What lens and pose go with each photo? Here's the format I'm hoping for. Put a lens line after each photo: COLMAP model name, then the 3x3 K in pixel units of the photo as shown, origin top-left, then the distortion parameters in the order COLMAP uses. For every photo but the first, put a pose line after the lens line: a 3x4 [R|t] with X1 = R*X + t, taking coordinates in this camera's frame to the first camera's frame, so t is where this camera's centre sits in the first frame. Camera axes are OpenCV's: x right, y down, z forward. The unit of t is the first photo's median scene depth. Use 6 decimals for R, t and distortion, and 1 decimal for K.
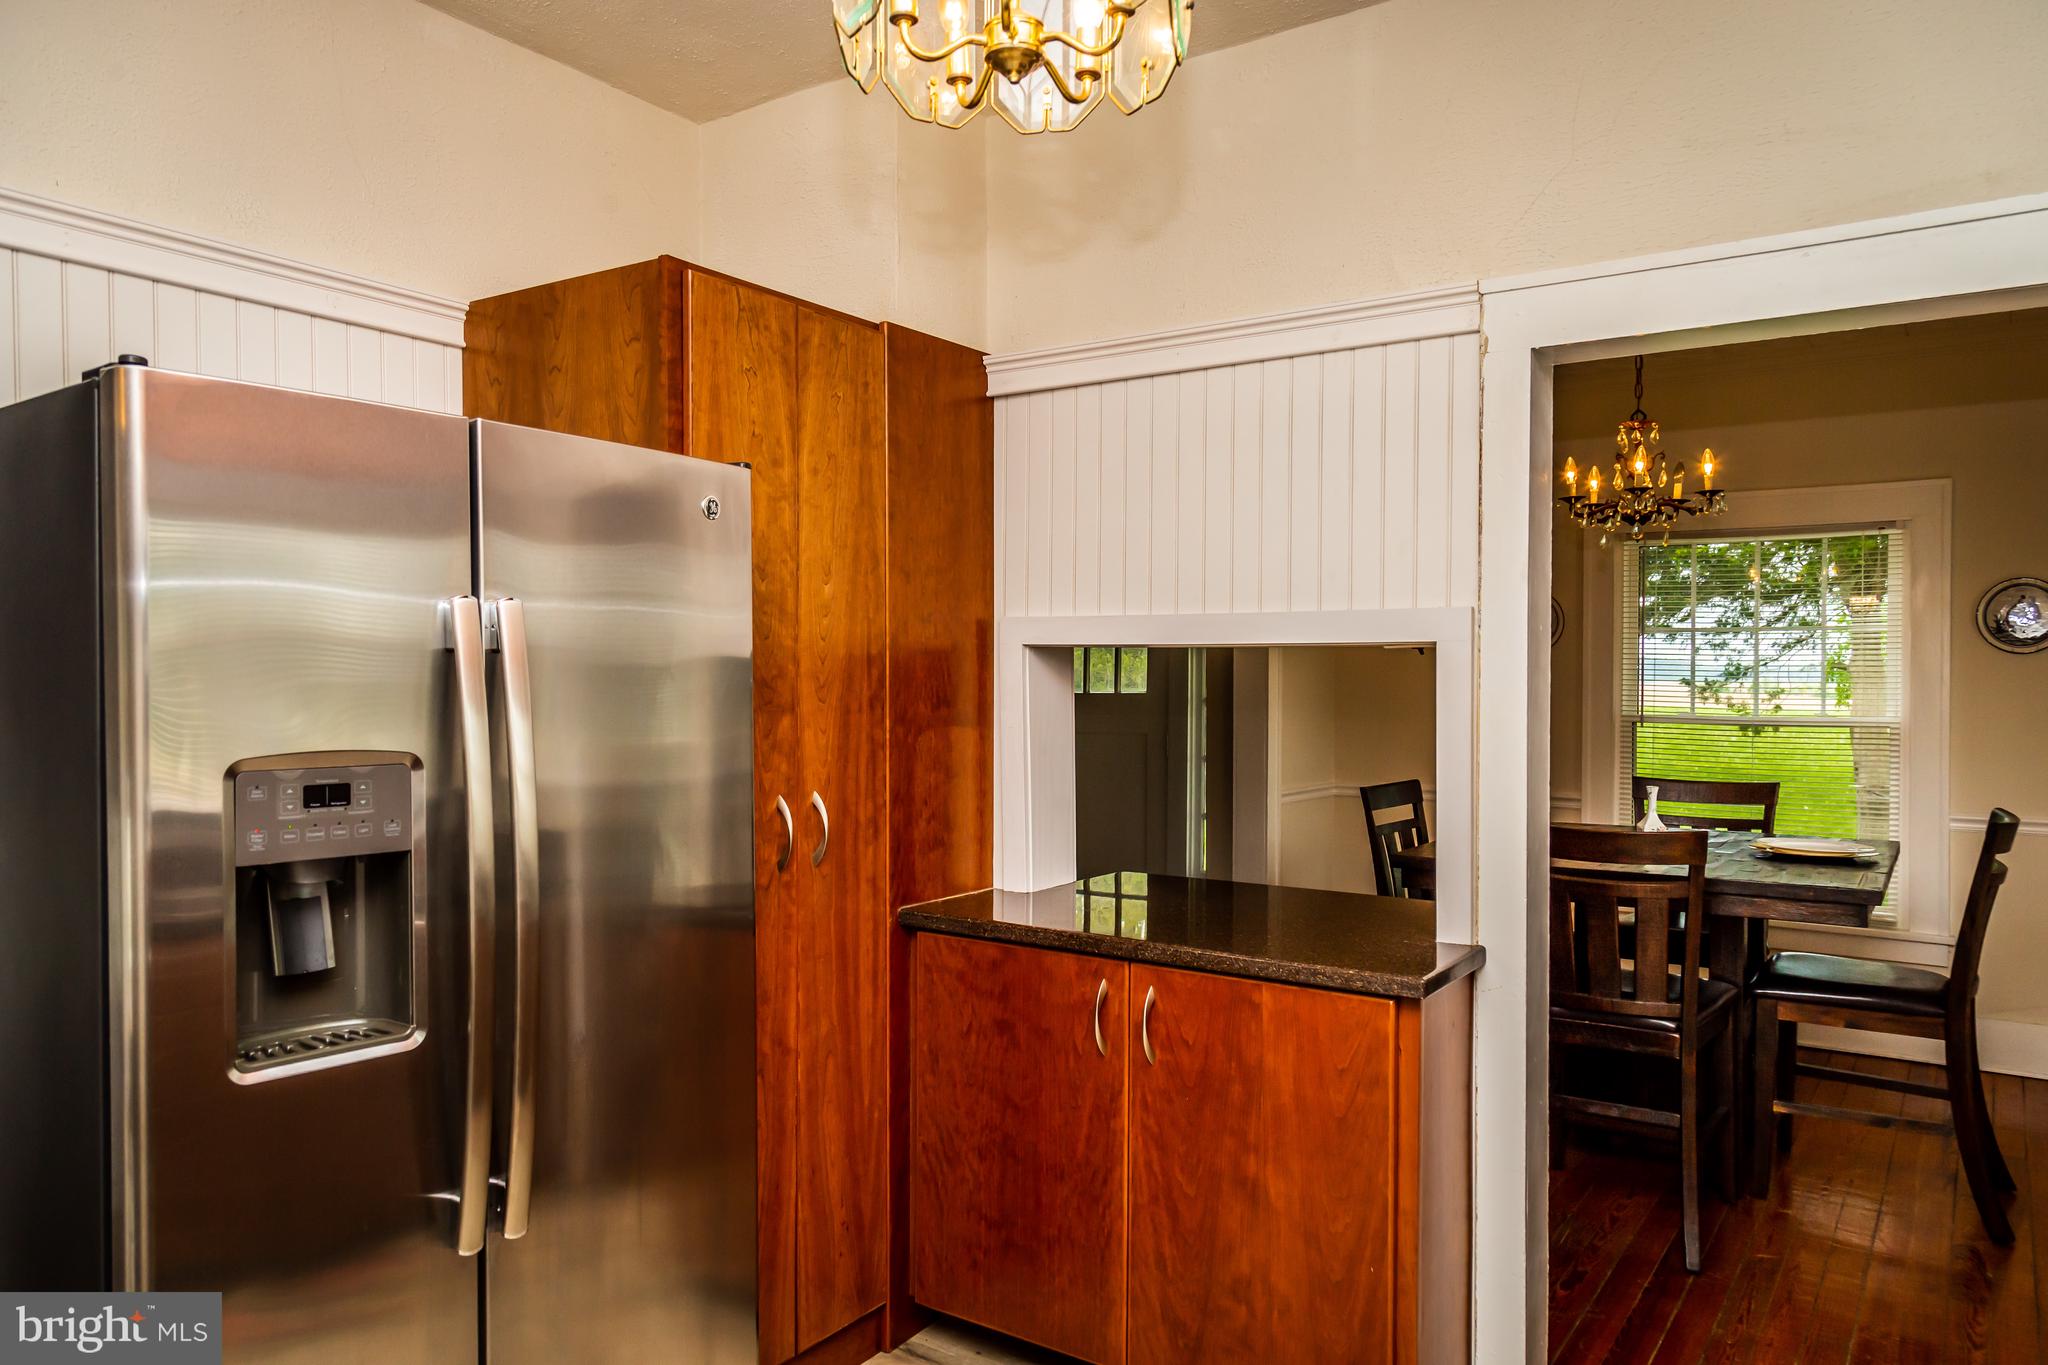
lens RADIAL K [[1382.4, 0, 1024.0], [0, 1382.4, 682.5], [0, 0, 1]] dist [0.001013, 0.006878]
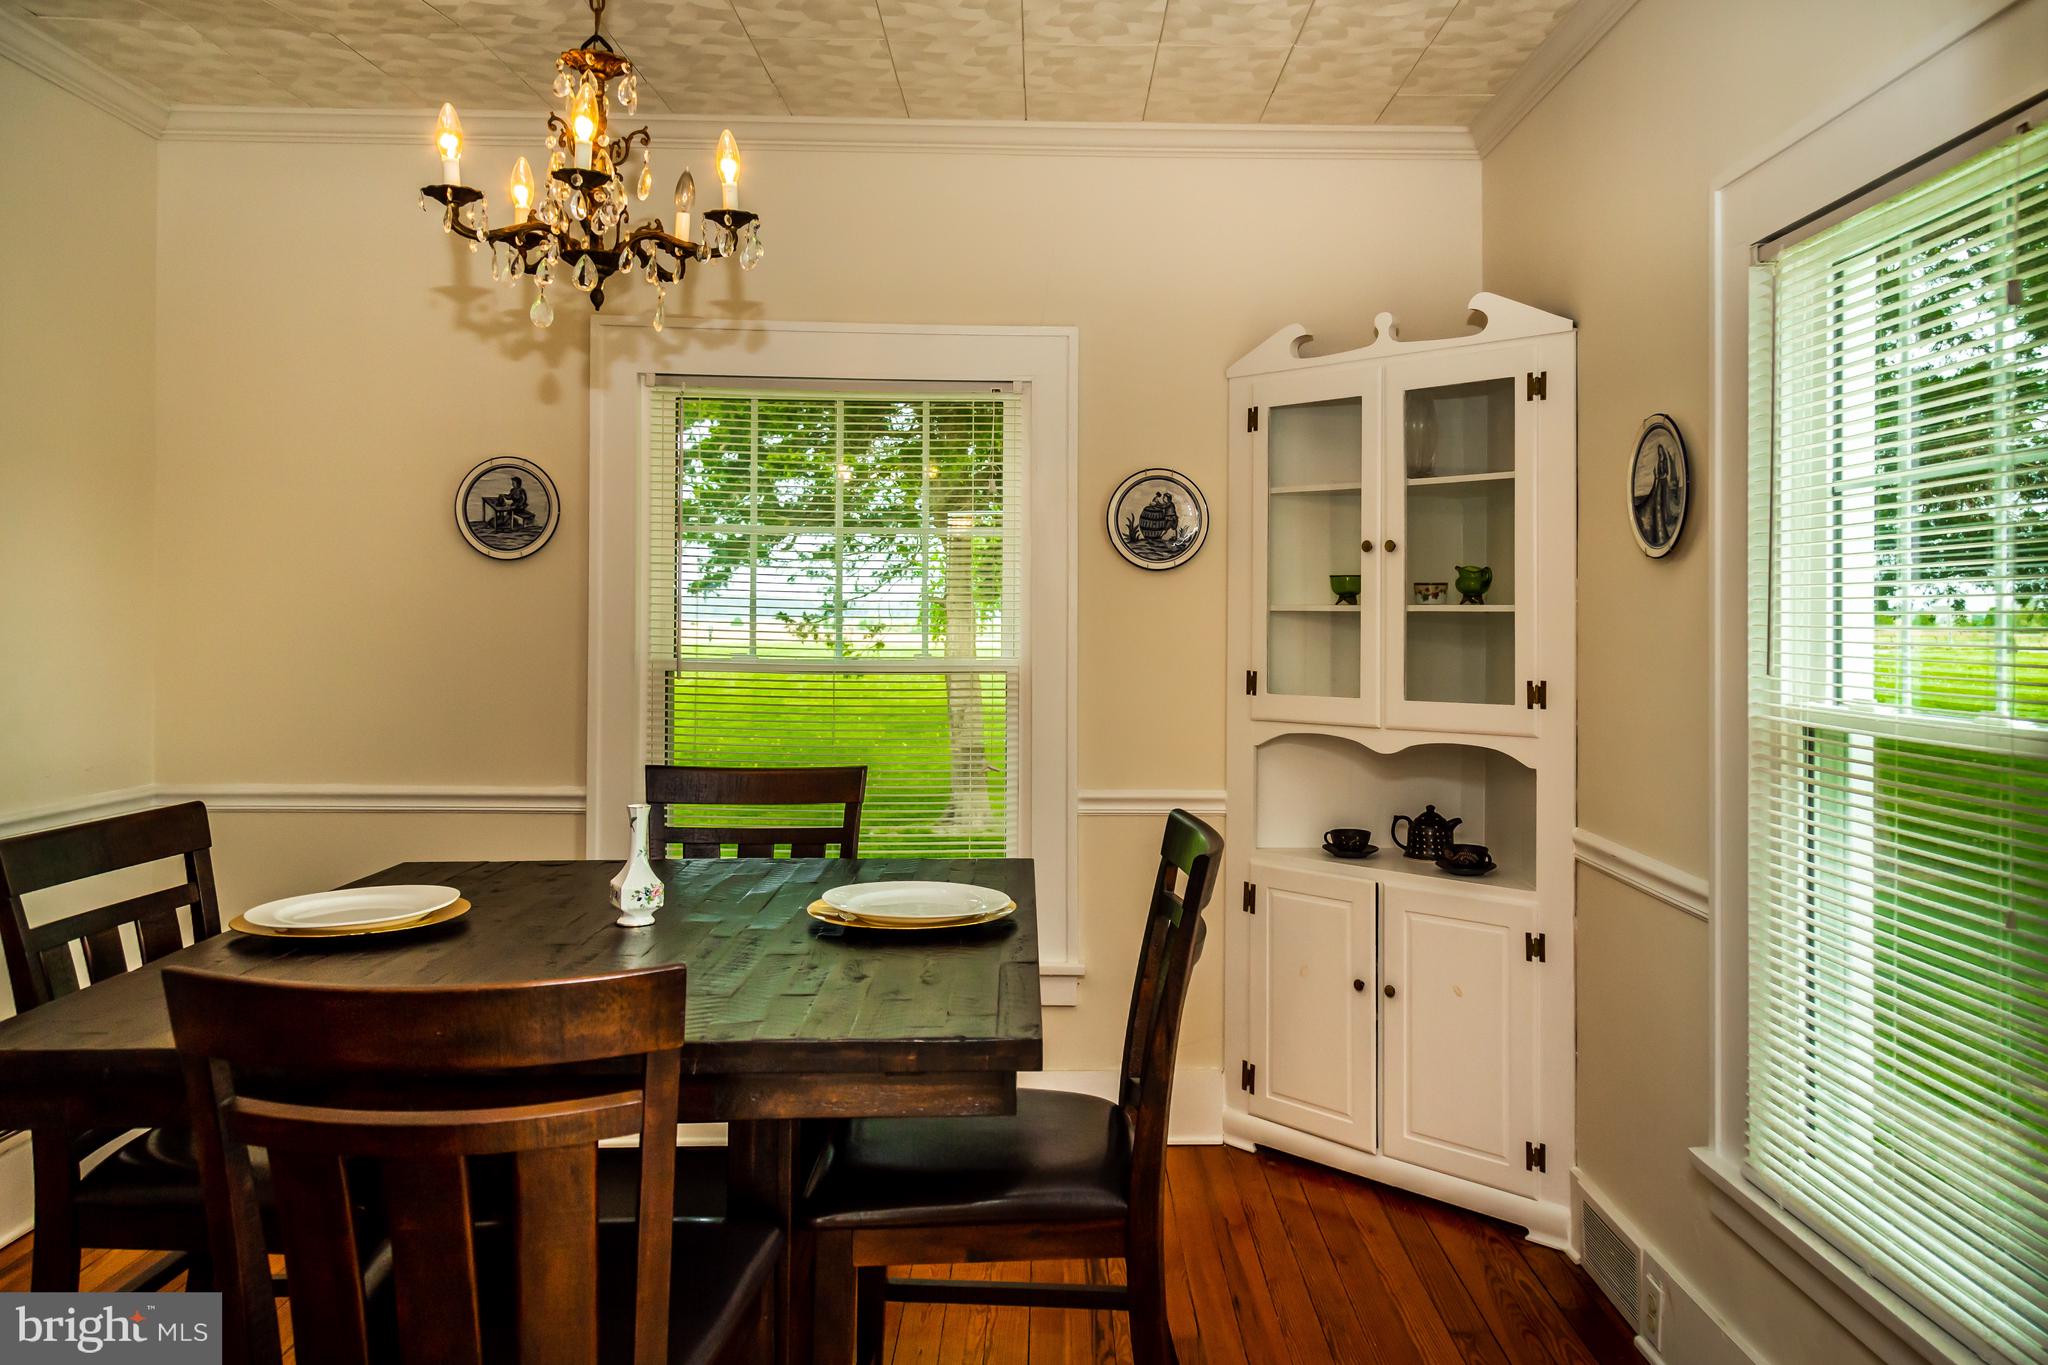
lens RADIAL K [[1429.9, 0, 1083.1], [0, 1429.9, 650.9], [0, 0, 1]] dist [0.020396, 0.002185]
pose [[0.803139, -0.011858, 0.595673, 0.279920], [-0.000593, 0.999786, 0.020701, 0.007622], [-0.595791, -0.016979, 0.802960, 0.493199]]
